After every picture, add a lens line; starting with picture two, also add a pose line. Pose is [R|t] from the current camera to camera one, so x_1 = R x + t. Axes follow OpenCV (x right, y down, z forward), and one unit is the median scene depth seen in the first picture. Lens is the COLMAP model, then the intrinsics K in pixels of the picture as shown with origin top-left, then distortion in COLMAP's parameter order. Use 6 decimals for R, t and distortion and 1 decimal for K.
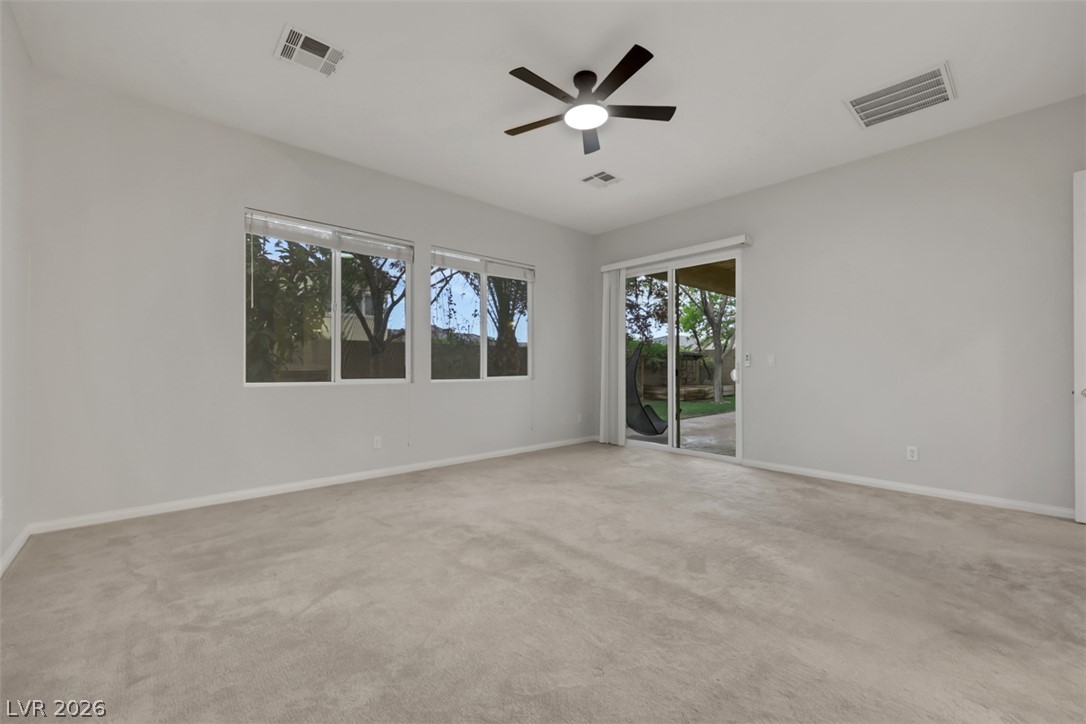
lens RADIAL K [[443.6, 0, 545.5], [0, 443.6, 363.5], [0, 0, 1]] dist [-0.000803, 0.000033]
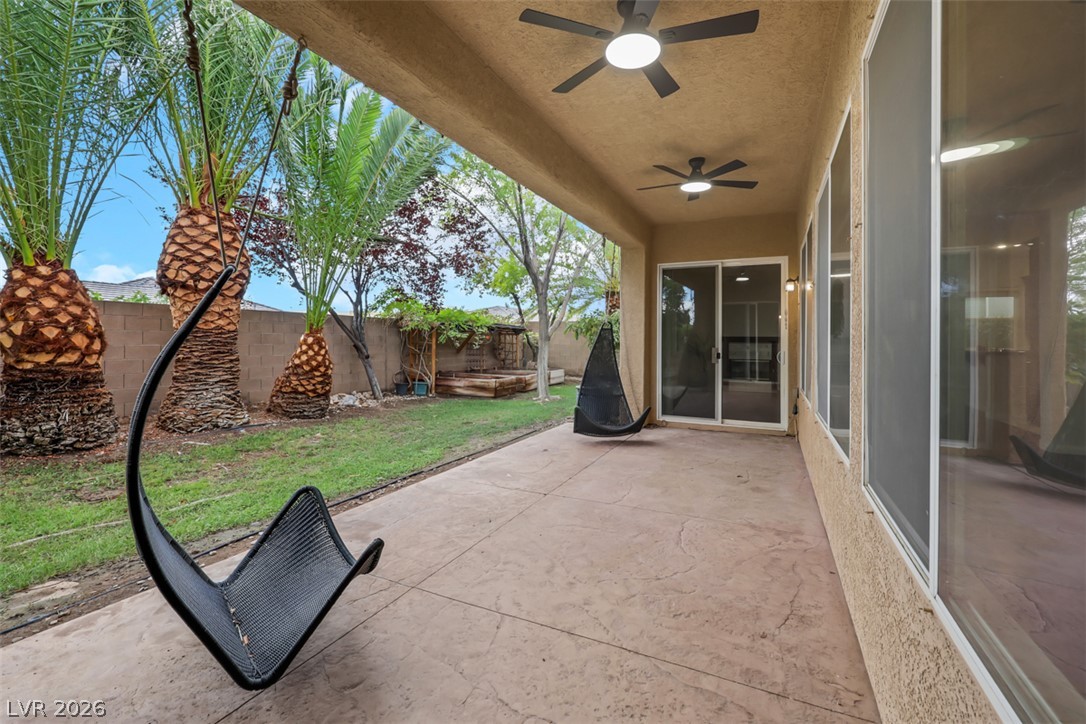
lens RADIAL K [[443.6, 0, 566.4], [0, 443.6, 338.0], [0, 0, 1]] dist [-0.000803, 0.000033]
pose [[0.914753, 0.009862, 0.403893, 0.129893], [-0.011197, 0.999937, 0.000944, -0.005247], [-0.403858, -0.005386, 0.914806, 0.322821]]
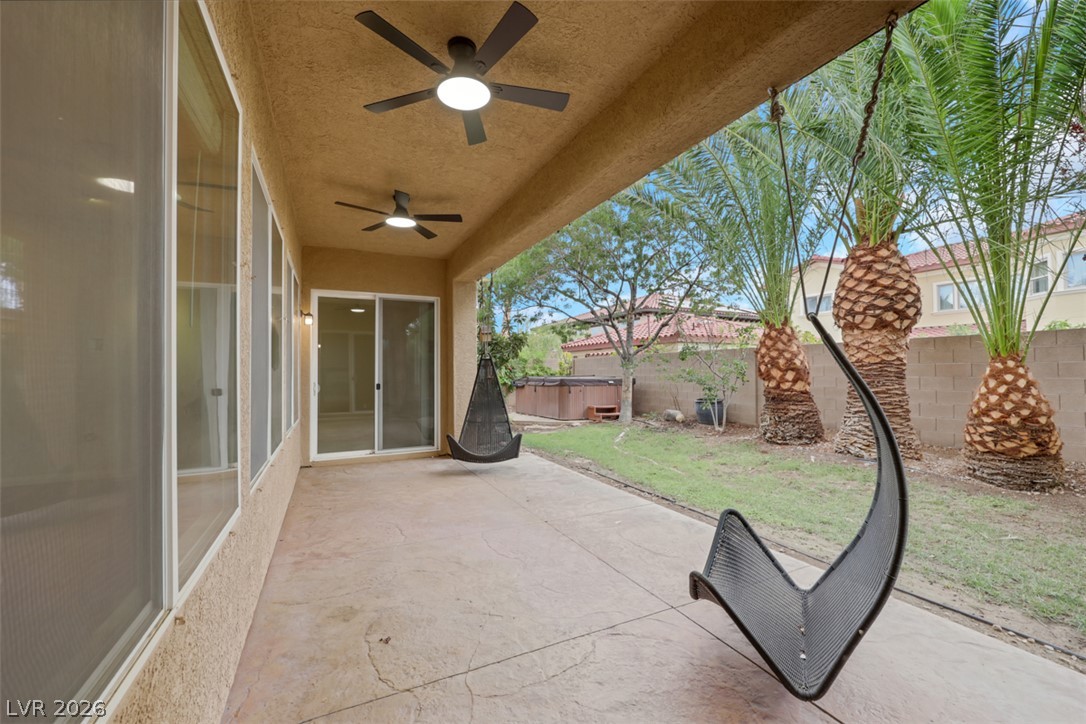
lens RADIAL K [[443.6, 0, 547.3], [0, 443.6, 367.0], [0, 0, 1]] dist [-0.000803, 0.000033]
pose [[-0.265744, -0.006501, -0.964022, 0.445186], [0.013933, 0.999847, -0.010583, -0.004270], [0.963943, -0.016244, -0.265613, 0.603554]]
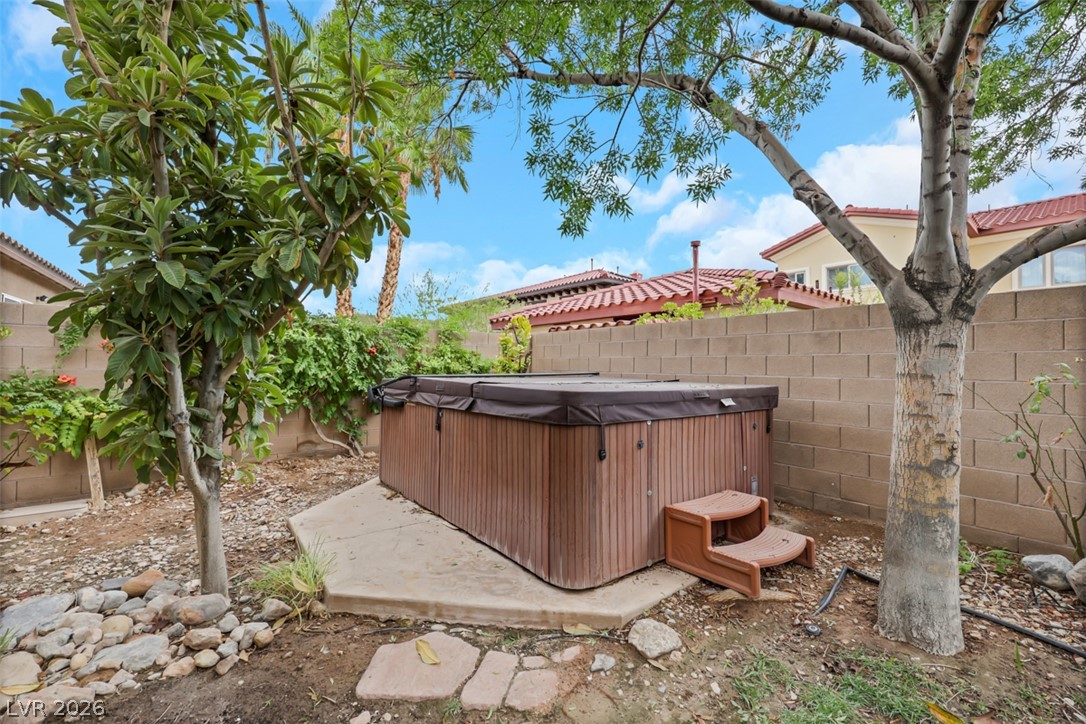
lens RADIAL K [[443.6, 0, 542.0], [0, 443.6, 362.0], [0, 0, 1]] dist [-0.000803, 0.000033]
pose [[-0.076523, -0.007970, -0.997036, -0.067716], [-0.002454, 0.999967, -0.007805, -0.001830], [0.997065, 0.001850, -0.076540, 0.448323]]
